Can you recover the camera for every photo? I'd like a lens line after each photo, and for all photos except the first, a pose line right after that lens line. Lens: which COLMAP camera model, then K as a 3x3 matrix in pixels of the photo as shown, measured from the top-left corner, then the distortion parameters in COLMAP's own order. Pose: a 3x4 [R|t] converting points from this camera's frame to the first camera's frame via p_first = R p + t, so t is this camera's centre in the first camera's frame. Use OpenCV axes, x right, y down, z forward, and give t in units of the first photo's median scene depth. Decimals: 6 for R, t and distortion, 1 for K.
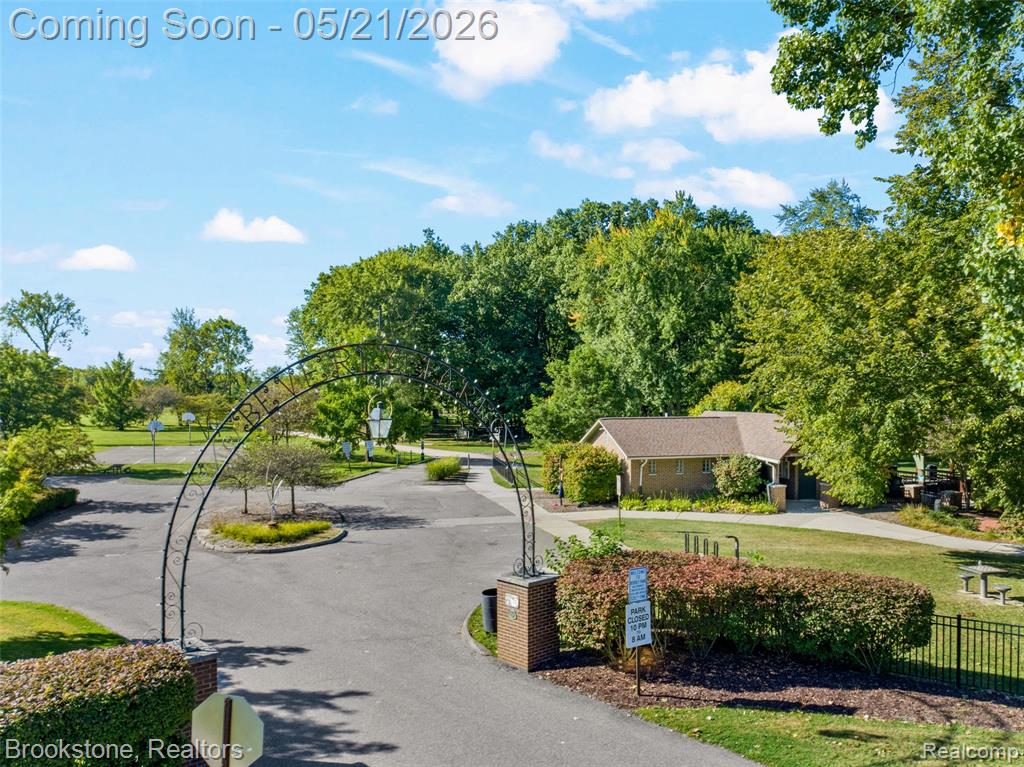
lens RADIAL K [[800.2, 0, 512.0], [0, 800.2, 383.5], [0, 0, 1]] dist [-0.002449, -0.000055]
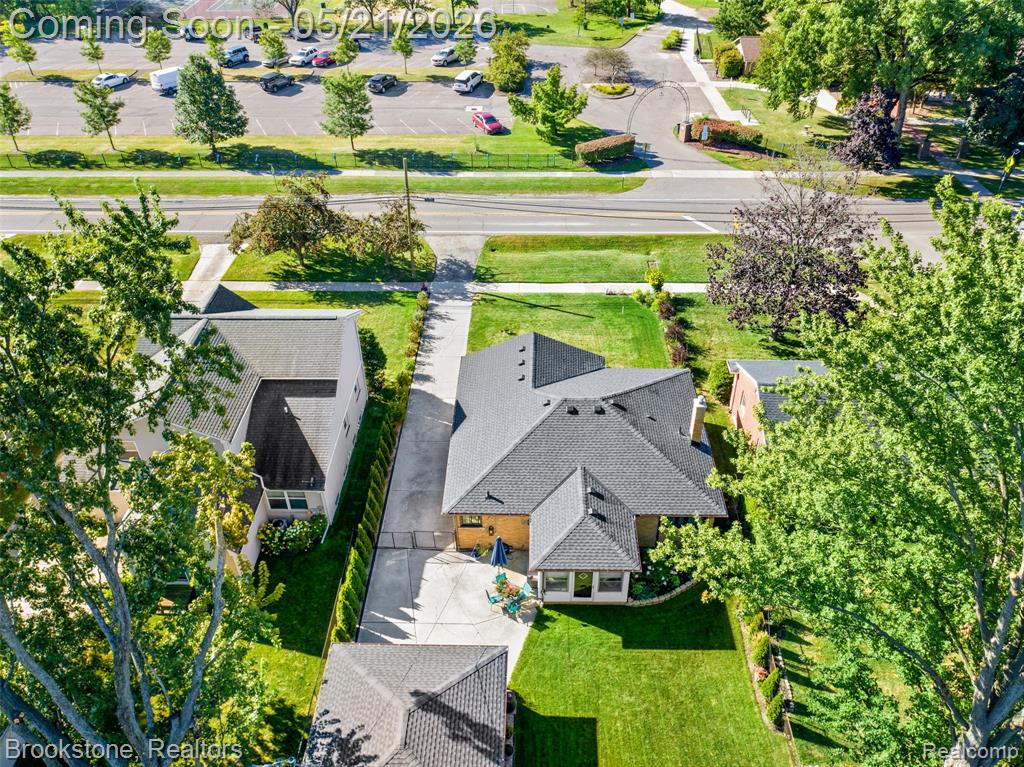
lens RADIAL K [[800.2, 0, 512.0], [0, 800.2, 383.5], [0, 0, 1]] dist [-0.002449, -0.000055]
pose [[0.969423, 0.143896, -0.198779, 0.188530], [0.007943, 0.791210, 0.611493, -1.505679], [0.245268, -0.594374, 0.765874, -3.970247]]
